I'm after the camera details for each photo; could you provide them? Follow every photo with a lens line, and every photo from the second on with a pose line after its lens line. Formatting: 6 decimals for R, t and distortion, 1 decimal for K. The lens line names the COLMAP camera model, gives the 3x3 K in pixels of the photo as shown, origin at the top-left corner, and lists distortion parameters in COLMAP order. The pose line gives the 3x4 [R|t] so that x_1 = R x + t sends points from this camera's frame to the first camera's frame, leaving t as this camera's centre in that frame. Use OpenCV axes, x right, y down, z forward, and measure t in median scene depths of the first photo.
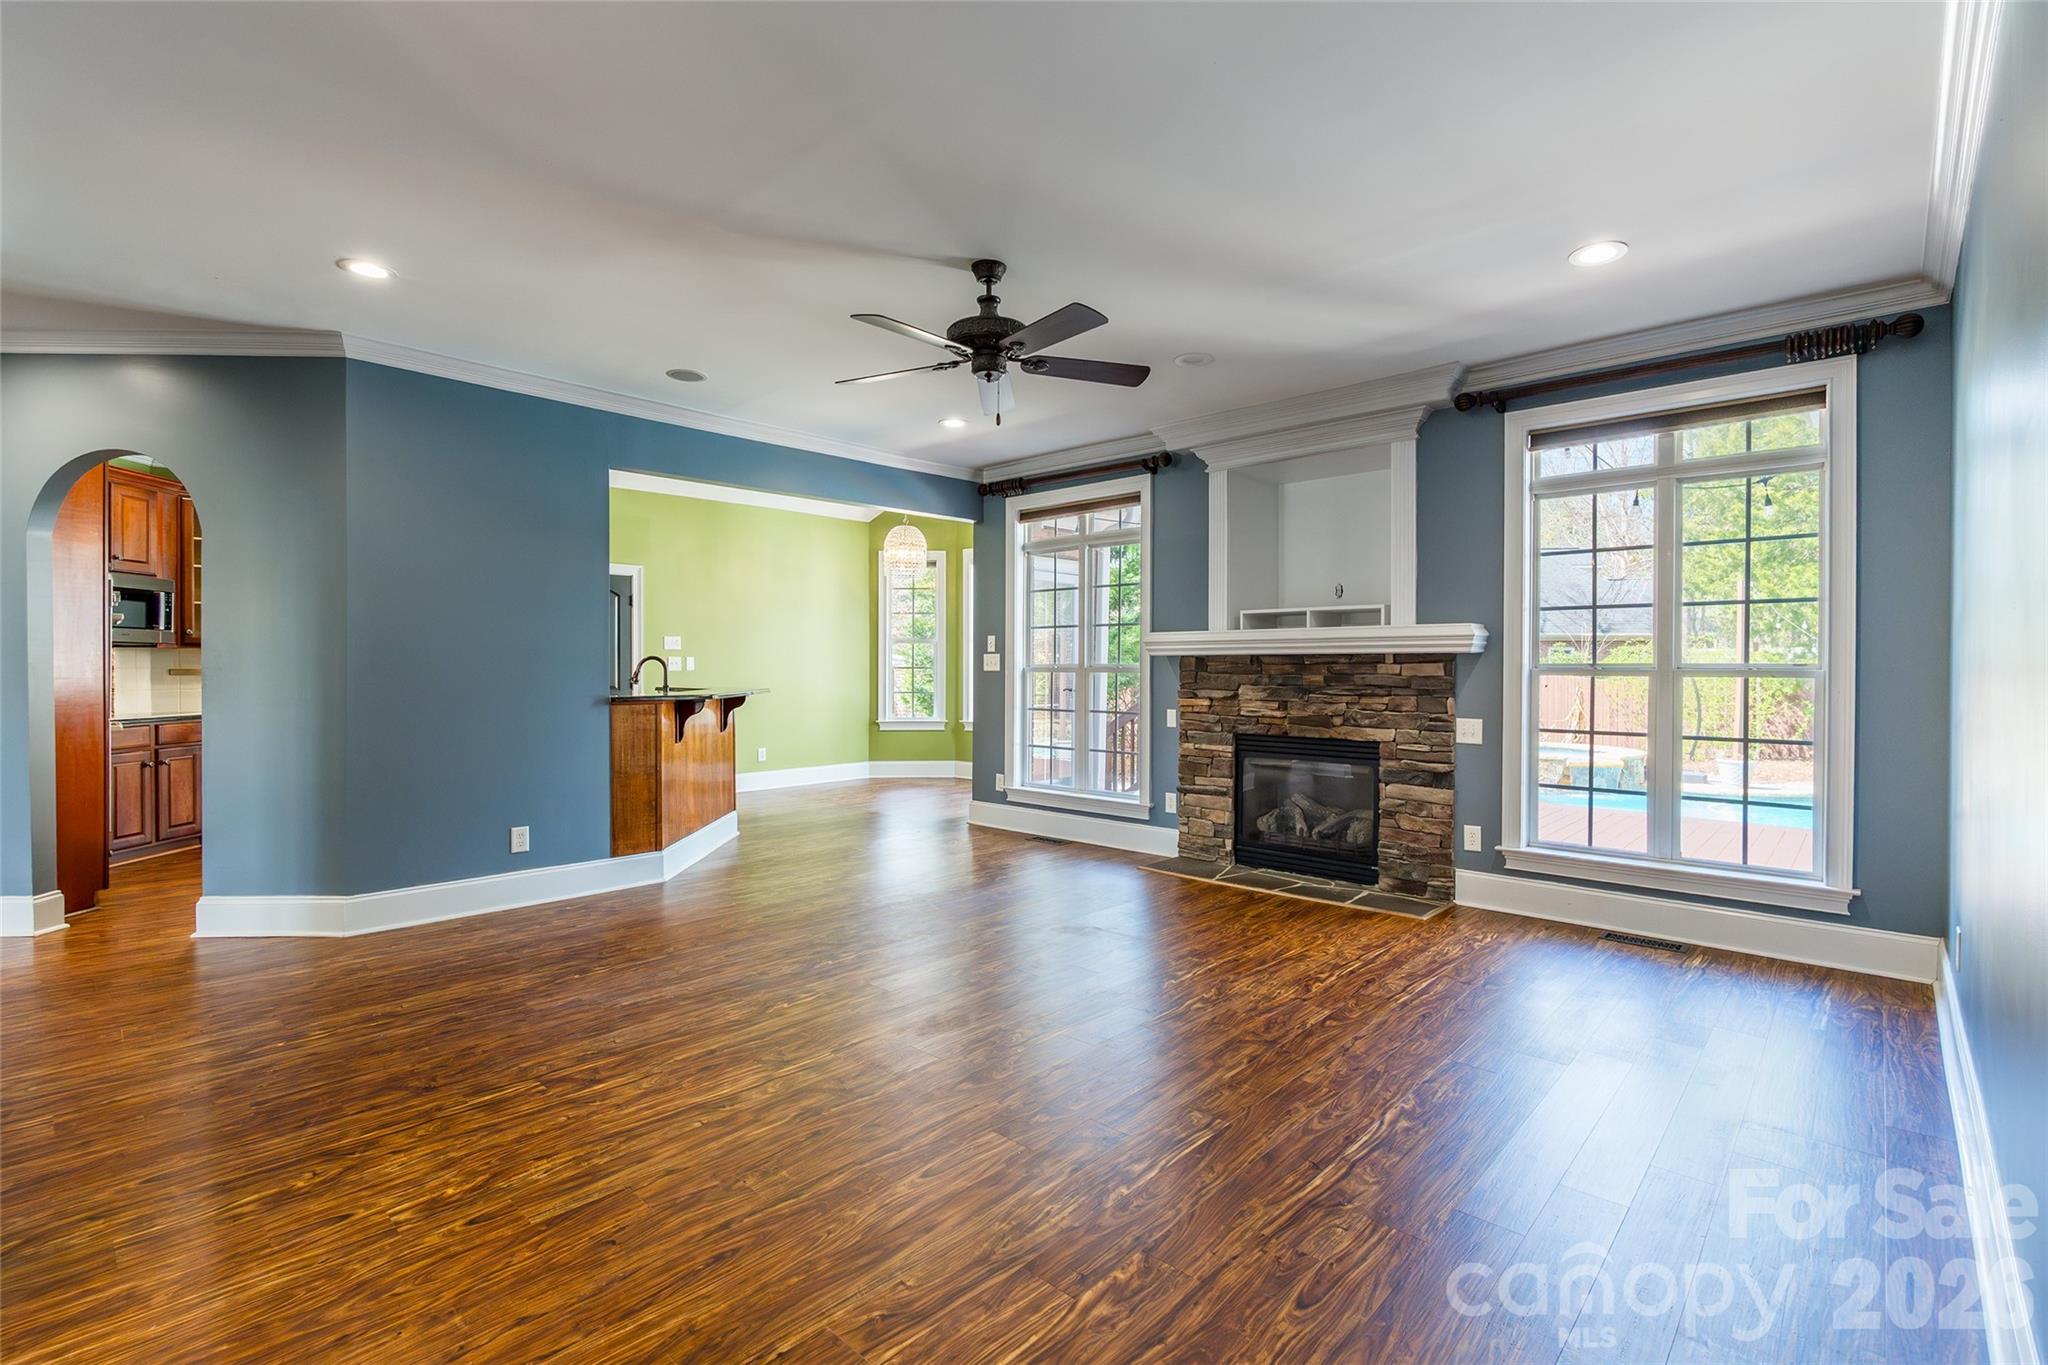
lens RADIAL K [[892.3, 0, 1066.5], [0, 892.3, 680.7], [0, 0, 1]] dist [-0.005043, -0.000638]
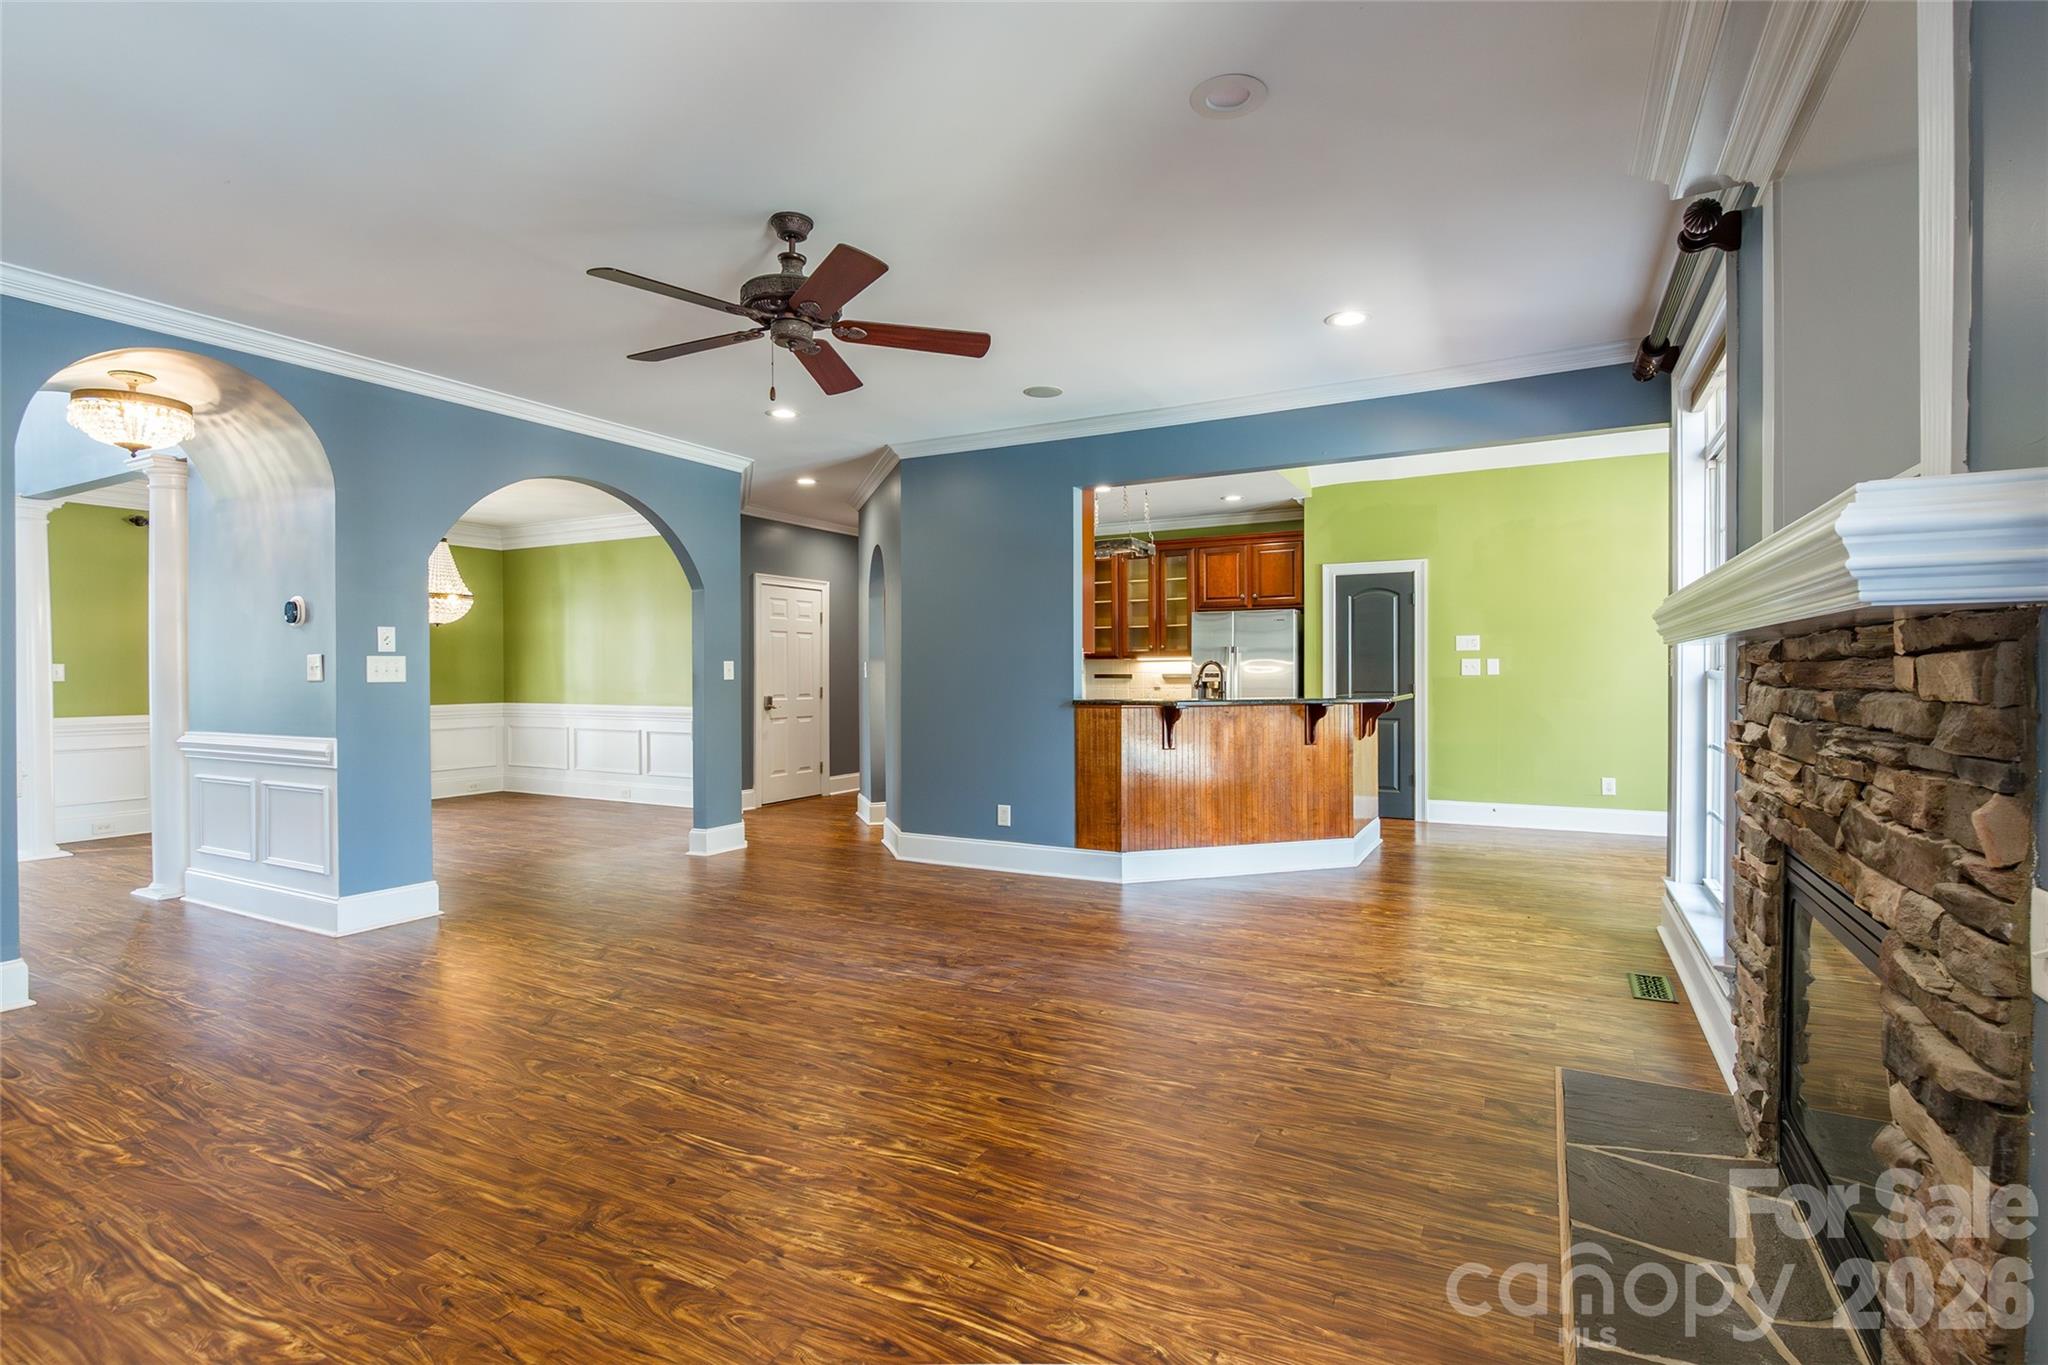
lens RADIAL K [[965.7, 0, 1072.5], [0, 965.7, 680.3], [0, 0, 1]] dist [-0.010044, -0.000641]
pose [[0.260673, 0.002955, -0.965423, 0.830059], [-0.012630, 0.999920, -0.000349, -0.003333], [0.965345, 0.012284, 0.260689, 0.952095]]
